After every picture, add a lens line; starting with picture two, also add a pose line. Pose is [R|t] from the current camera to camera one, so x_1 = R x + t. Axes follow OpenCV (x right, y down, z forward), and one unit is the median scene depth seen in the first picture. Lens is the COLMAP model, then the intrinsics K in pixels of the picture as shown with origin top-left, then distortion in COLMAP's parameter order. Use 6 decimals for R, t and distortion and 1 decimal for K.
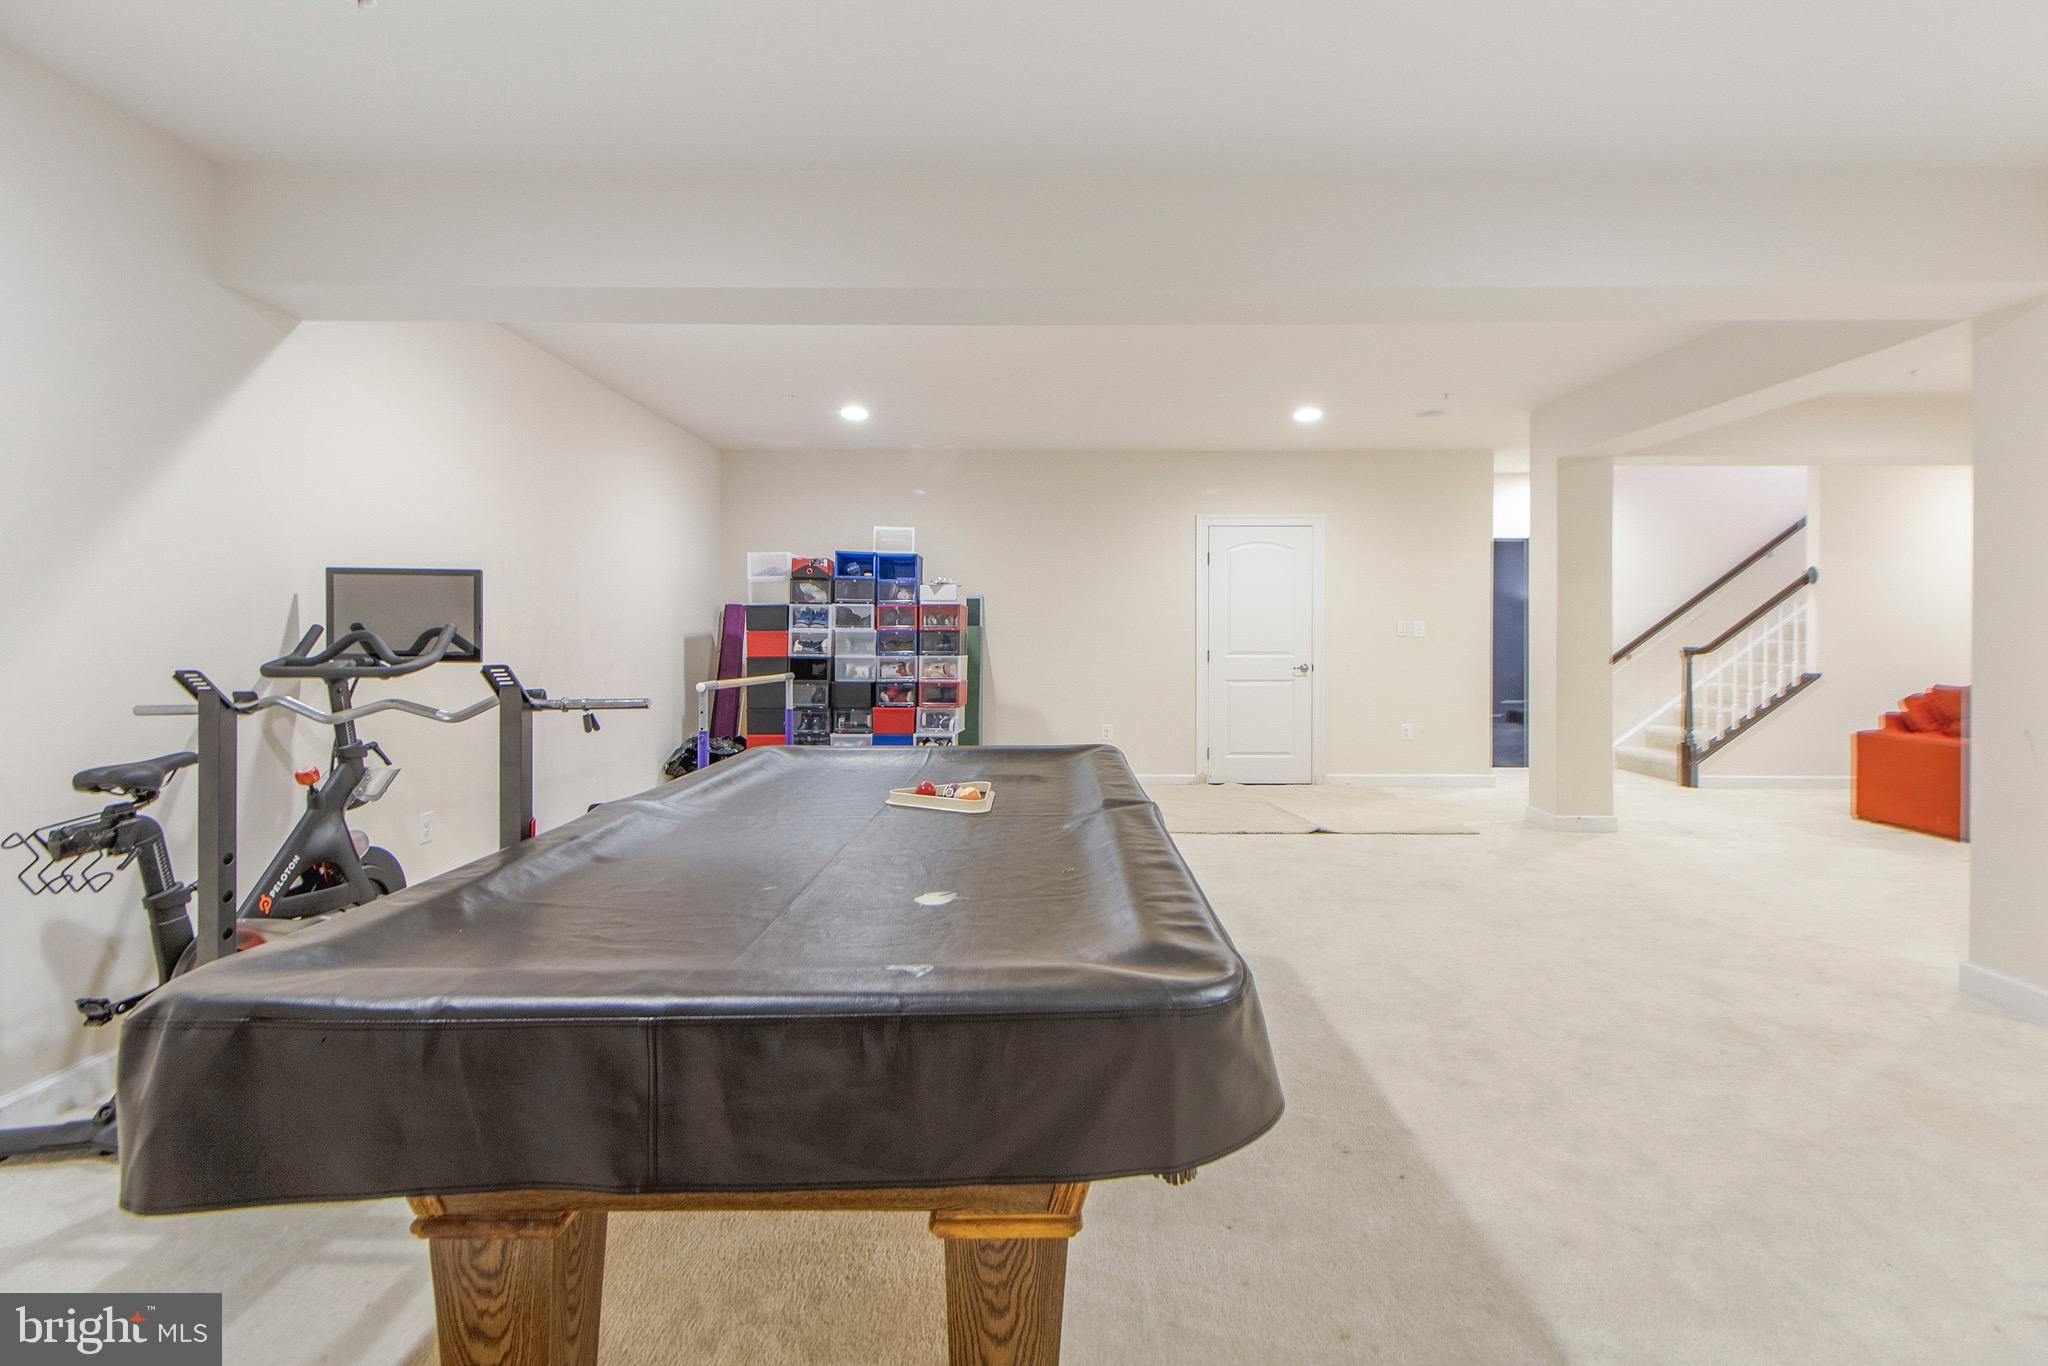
lens RADIAL K [[959.1, 0, 1053.9], [0, 959.1, 623.1], [0, 0, 1]] dist [0.036407, -0.022605]
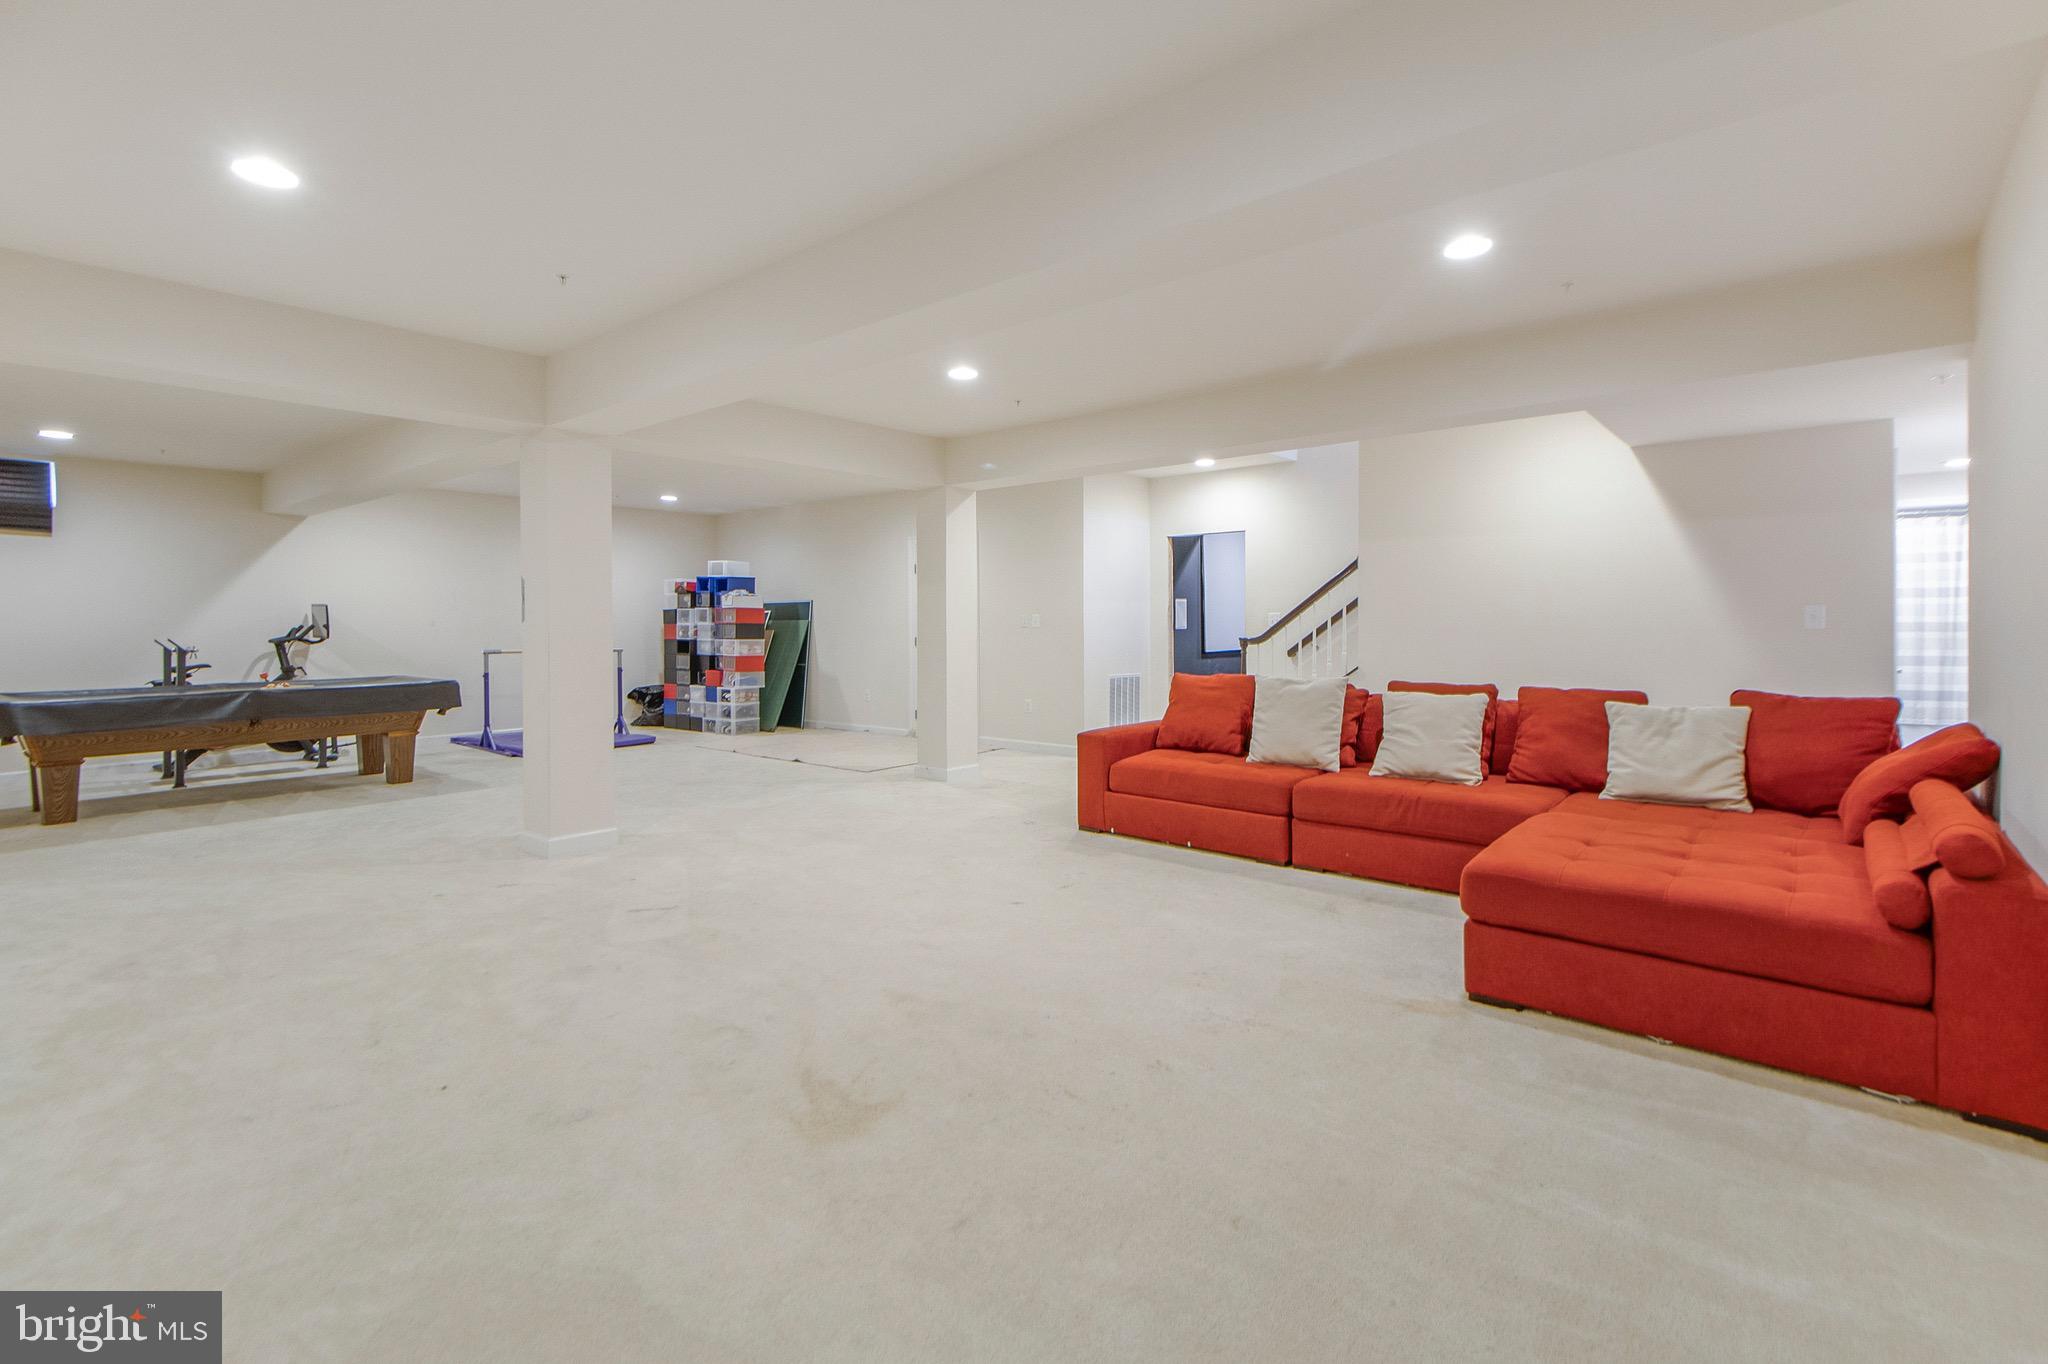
lens RADIAL K [[950.9, 0, 1025.1], [0, 950.9, 619.9], [0, 0, 1]] dist [-0.001590, -0.000355]
pose [[0.765197, -0.004875, -0.643778, 1.250766], [0.010757, 0.999929, 0.005214, -0.001106], [0.643707, -0.010915, 0.765195, 0.099199]]
